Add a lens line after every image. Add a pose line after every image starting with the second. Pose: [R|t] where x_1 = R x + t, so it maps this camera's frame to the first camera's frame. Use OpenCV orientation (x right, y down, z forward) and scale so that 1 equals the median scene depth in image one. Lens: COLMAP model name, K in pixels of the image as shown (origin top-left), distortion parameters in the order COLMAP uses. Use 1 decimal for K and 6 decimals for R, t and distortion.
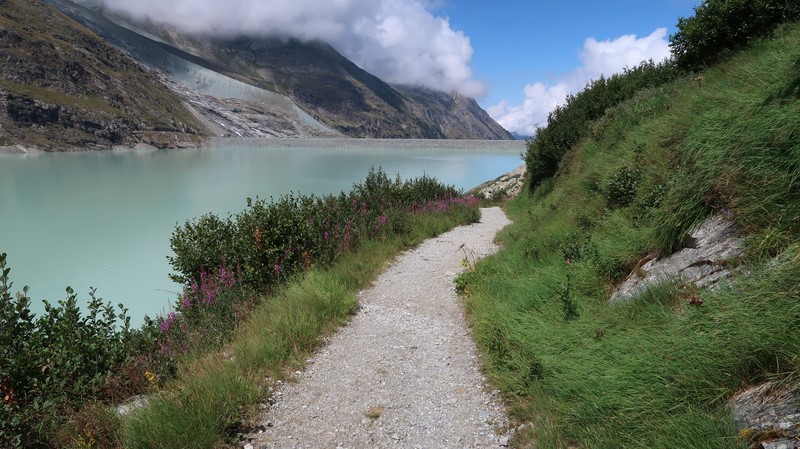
lens RADIAL K [[550.8, 0, 397.7], [0, 550.8, 223.4], [0, 0, 1]] dist [-0.025584, 0.009717]
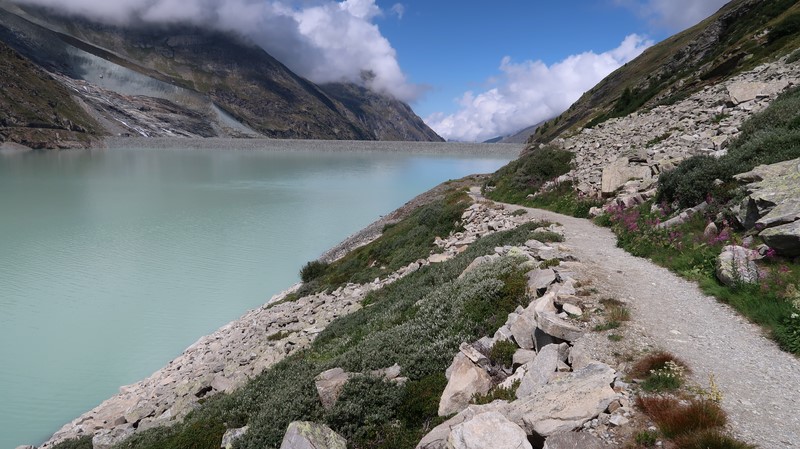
lens RADIAL K [[550.8, 0, 397.7], [0, 550.8, 223.4], [0, 0, 1]] dist [-0.025584, 0.009717]
pose [[0.993172, -0.009241, 0.116292, 0.009349], [0.010752, 0.999866, -0.012374, -0.004895], [-0.116162, 0.013540, 0.993138, 0.079031]]
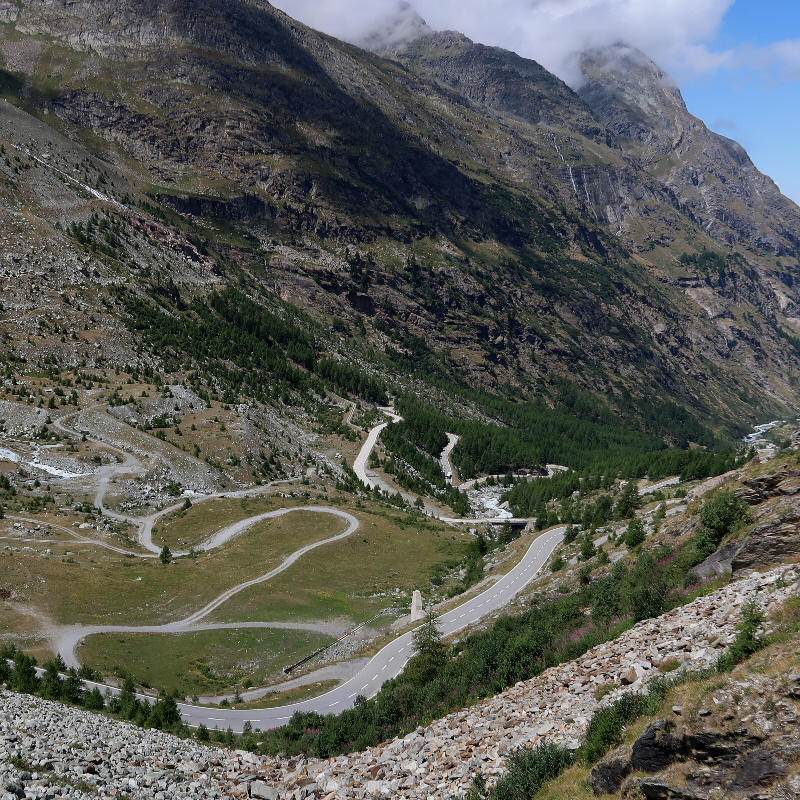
lens RADIAL K [[971.4, 0, 241.4], [0, 971.4, 400.8], [0, 0, 1]] dist [-0.010521, -0.001956]
pose [[0.928891, 0.079443, -0.361732, 0.241247], [-0.076101, 0.996823, 0.023502, -0.111090], [0.362450, 0.005698, 0.931986, 0.739647]]
